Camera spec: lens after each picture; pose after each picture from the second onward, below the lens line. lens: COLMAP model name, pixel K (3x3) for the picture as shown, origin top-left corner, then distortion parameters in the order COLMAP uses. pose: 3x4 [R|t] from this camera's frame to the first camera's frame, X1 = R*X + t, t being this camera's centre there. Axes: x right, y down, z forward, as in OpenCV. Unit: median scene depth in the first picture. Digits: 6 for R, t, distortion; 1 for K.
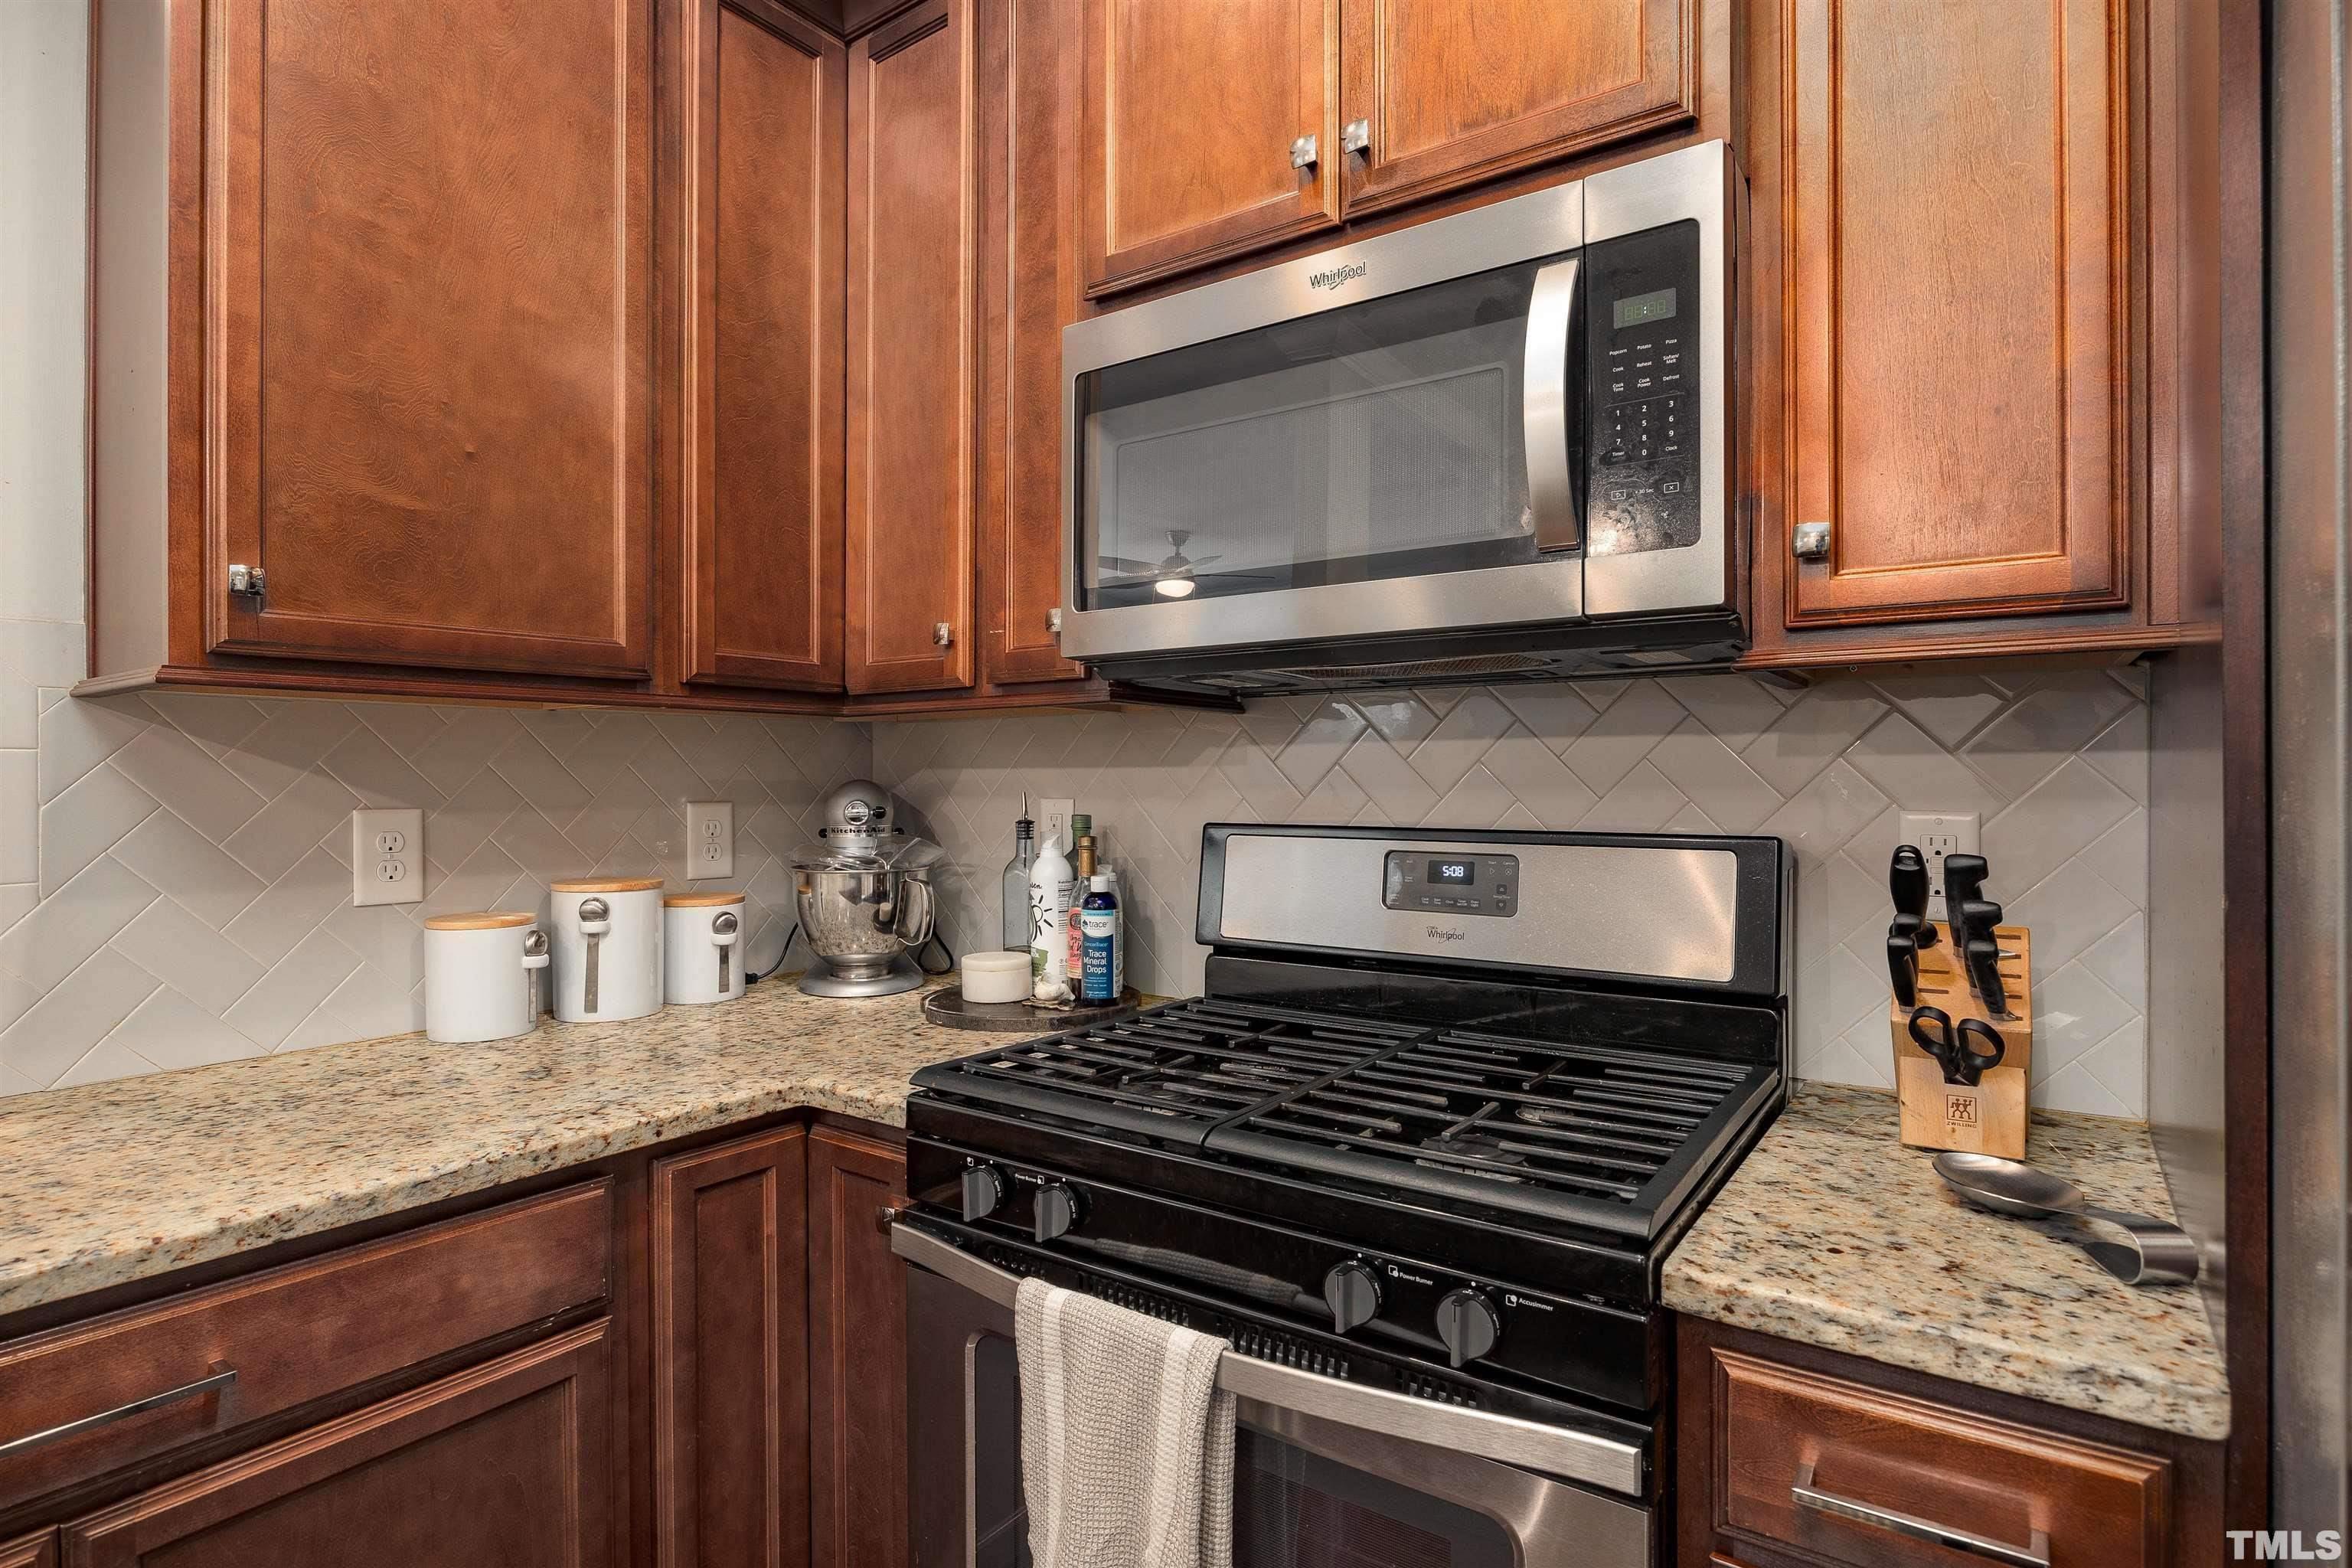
lens RADIAL K [[1245.1, 0, 1258.0], [0, 1245.1, 782.9], [0, 0, 1]] dist [-0.007949, -0.001667]
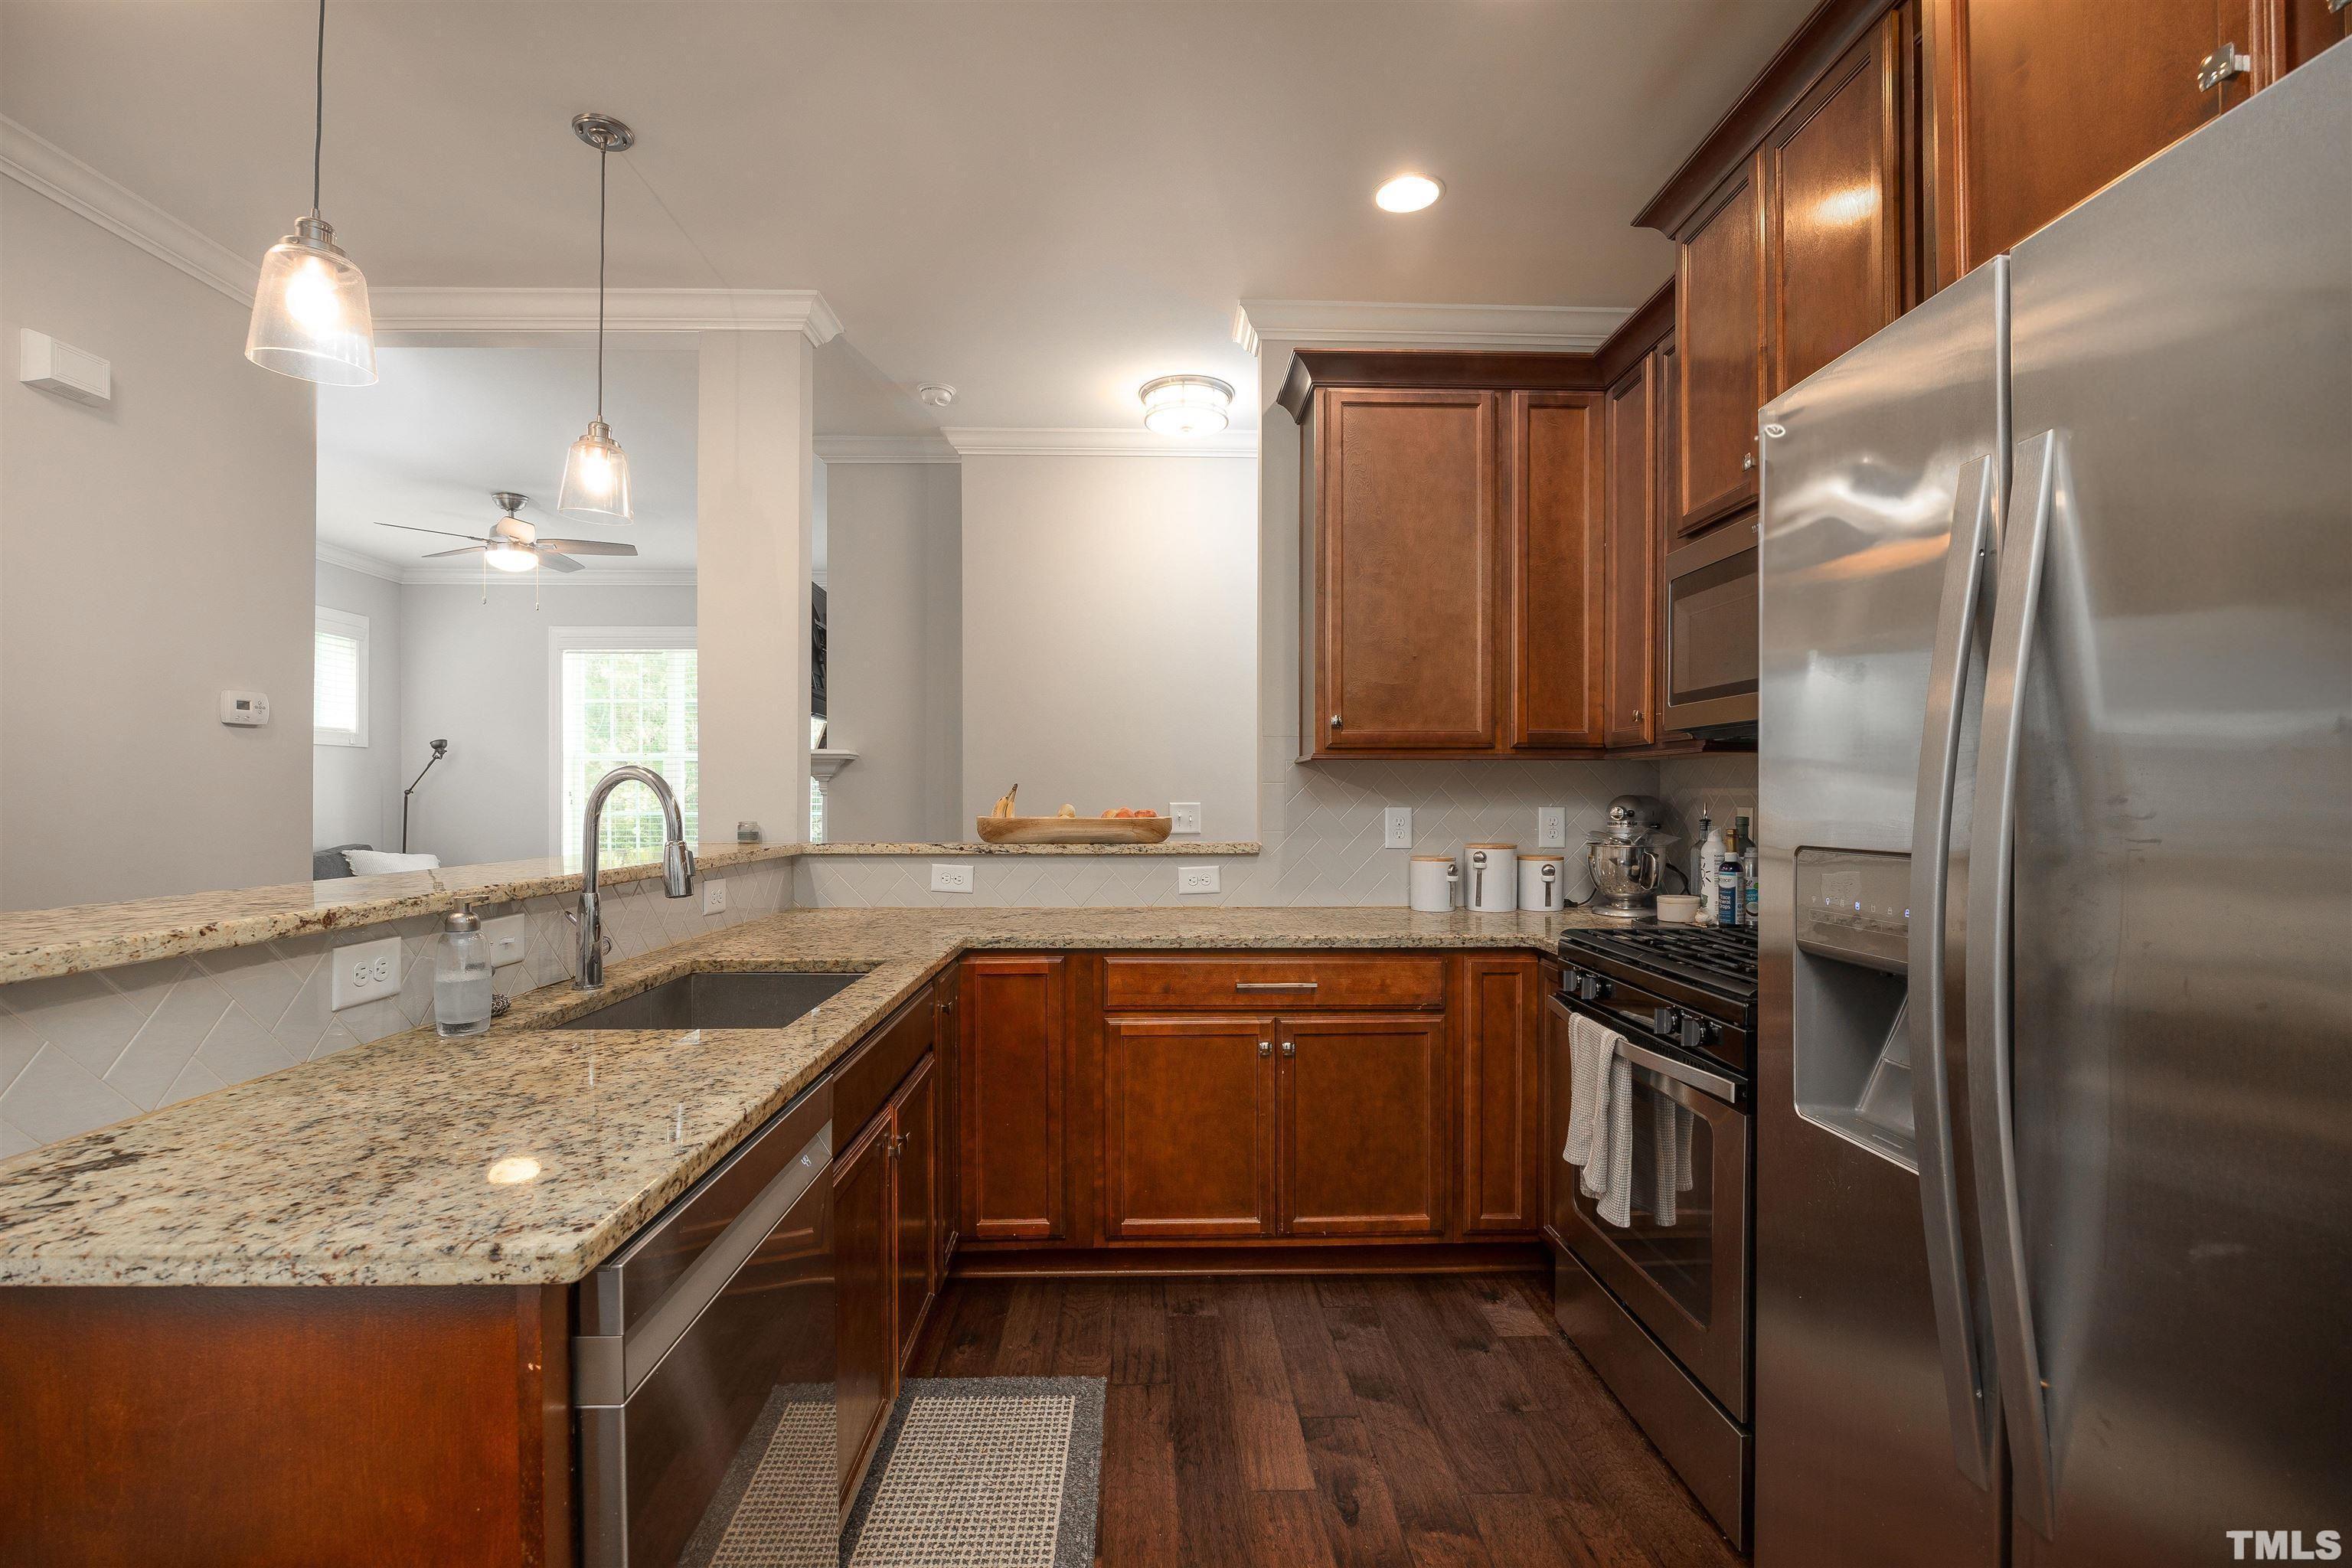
lens RADIAL K [[1058.4, 0, 1186.9], [0, 1058.4, 796.7], [0, 0, 1]] dist [-0.019309, 0.002045]
pose [[0.607130, 0.003855, -0.794593, 0.658006], [-0.004304, 0.999990, 0.001563, 0.000675], [0.794591, 0.002471, 0.607141, -0.533638]]
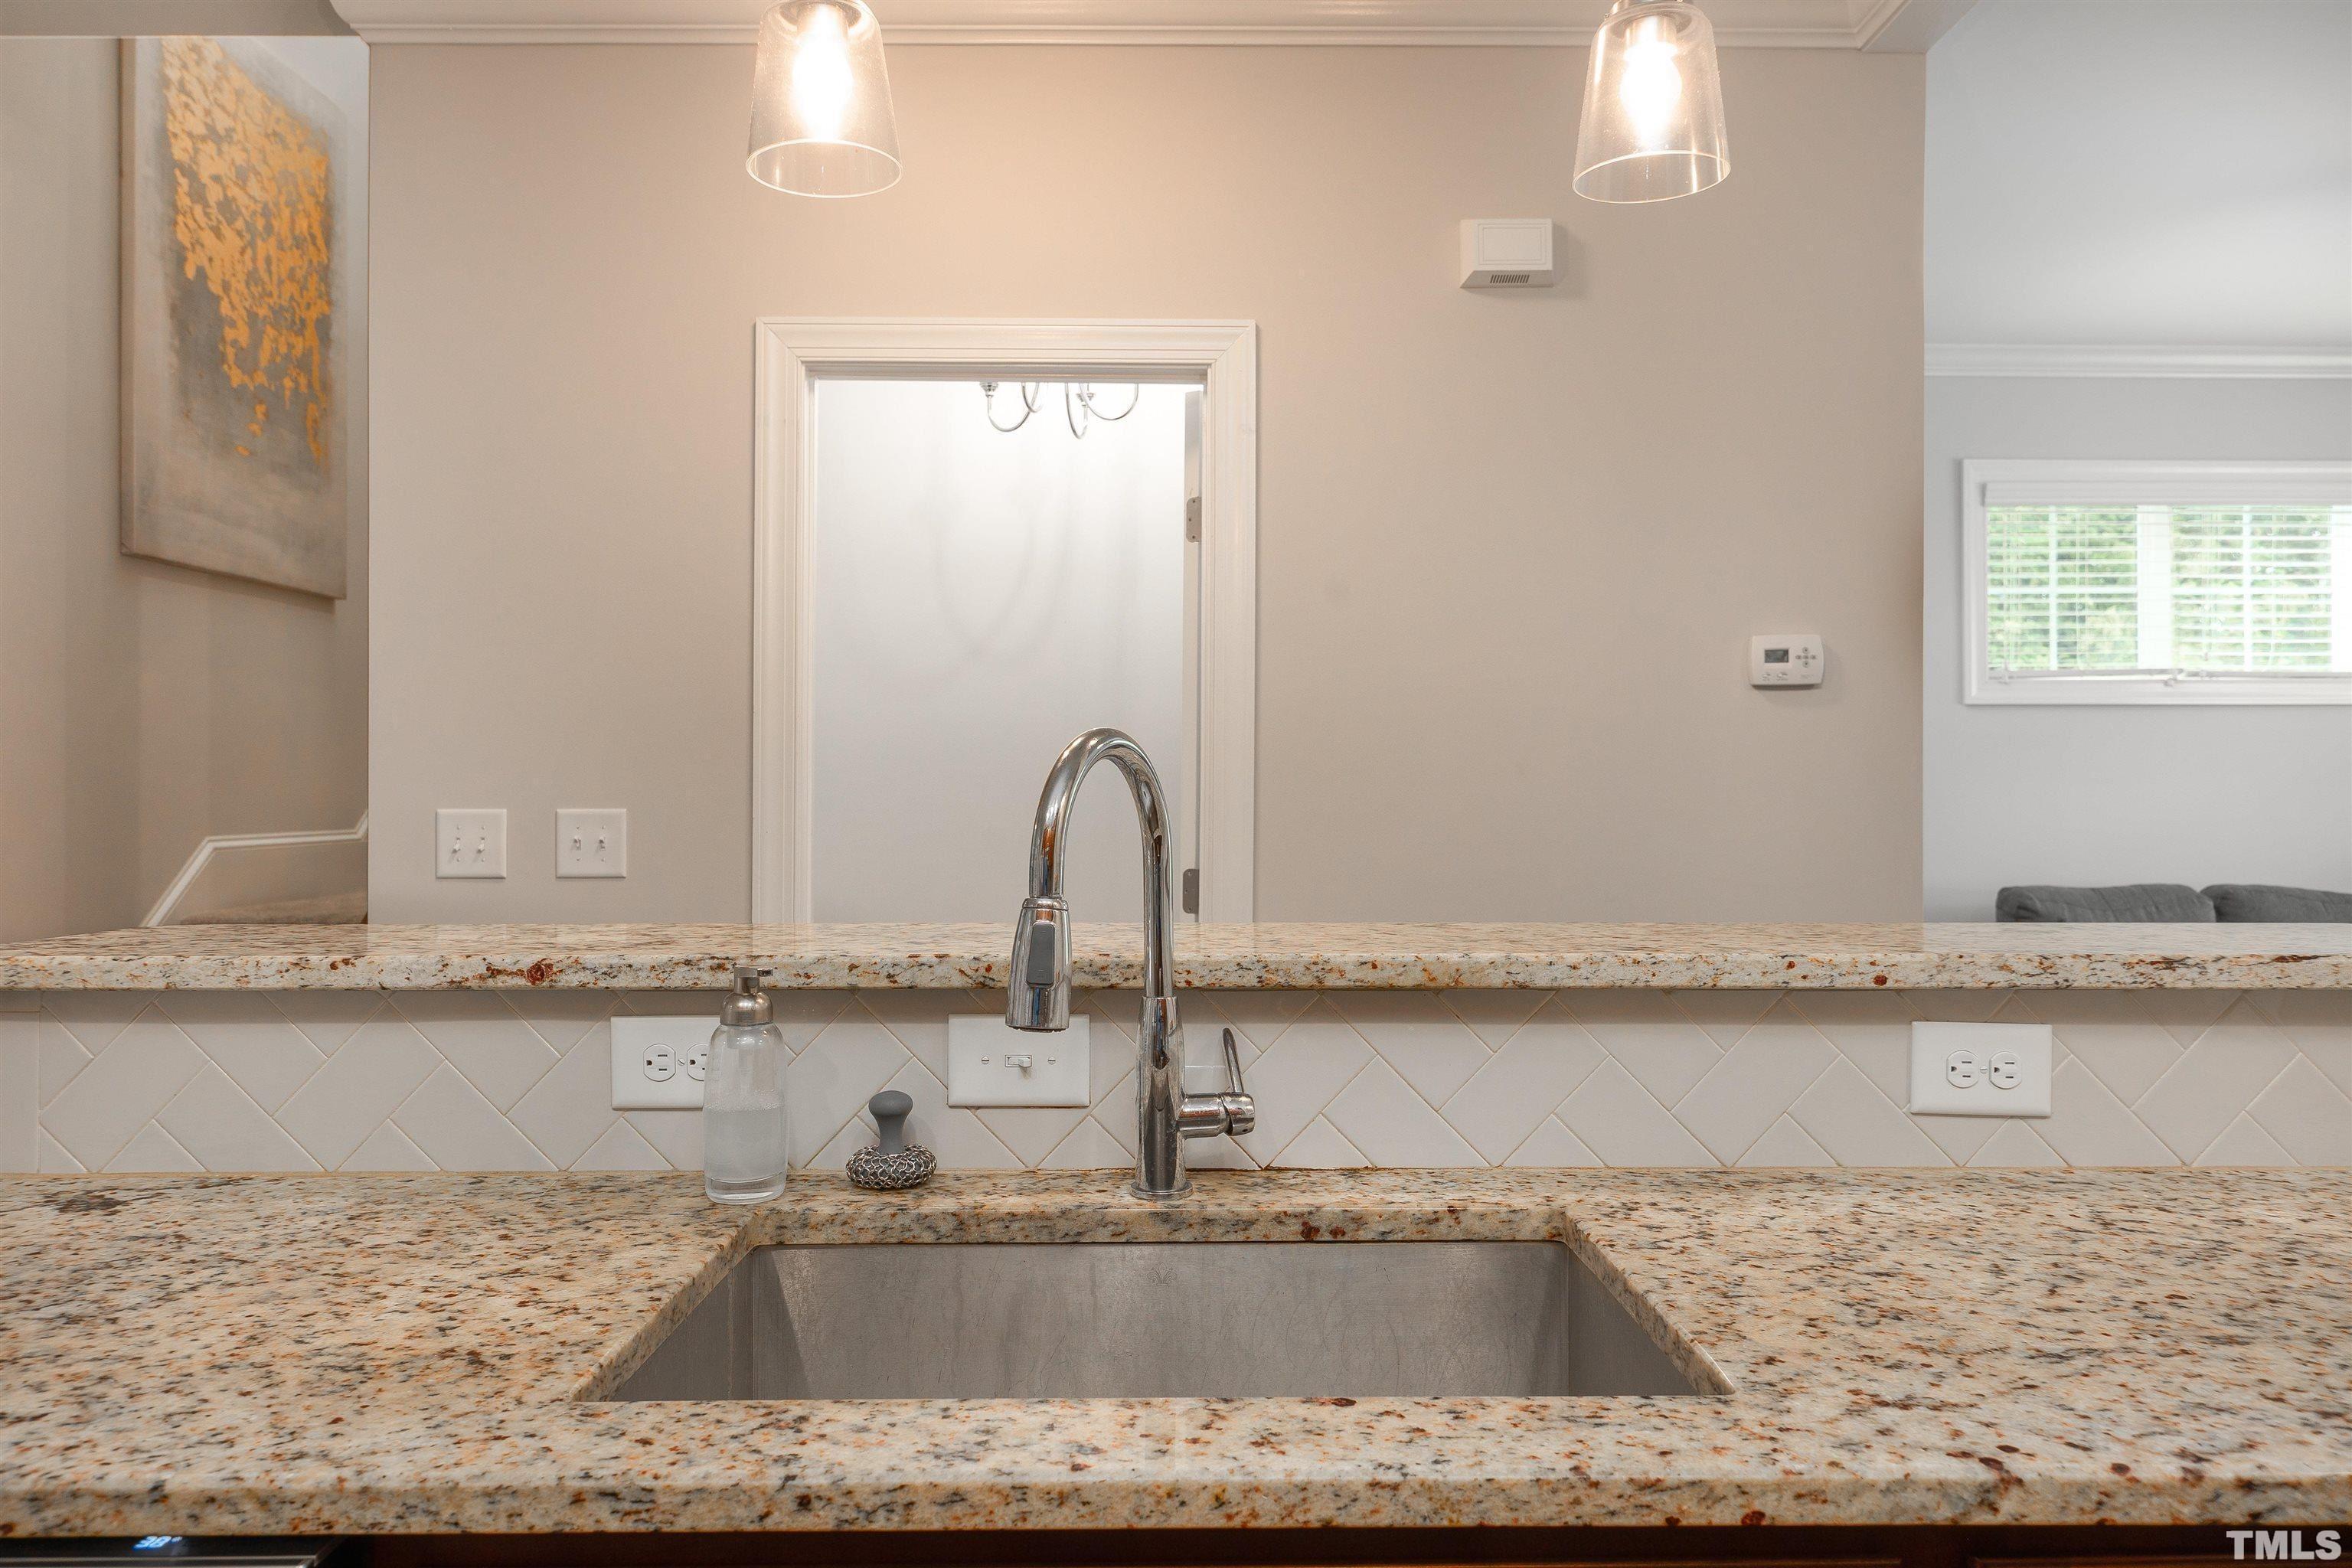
lens RADIAL K [[1486.2, 0, 1181.9], [0, 1486.2, 791.1], [0, 0, 1]] dist [-0.003926, -0.004895]
pose [[-0.822720, 0.005441, -0.568420, -0.146393], [0.005515, 0.999984, 0.001590, 0.002053], [0.568420, -0.001827, -0.822737, 0.223691]]
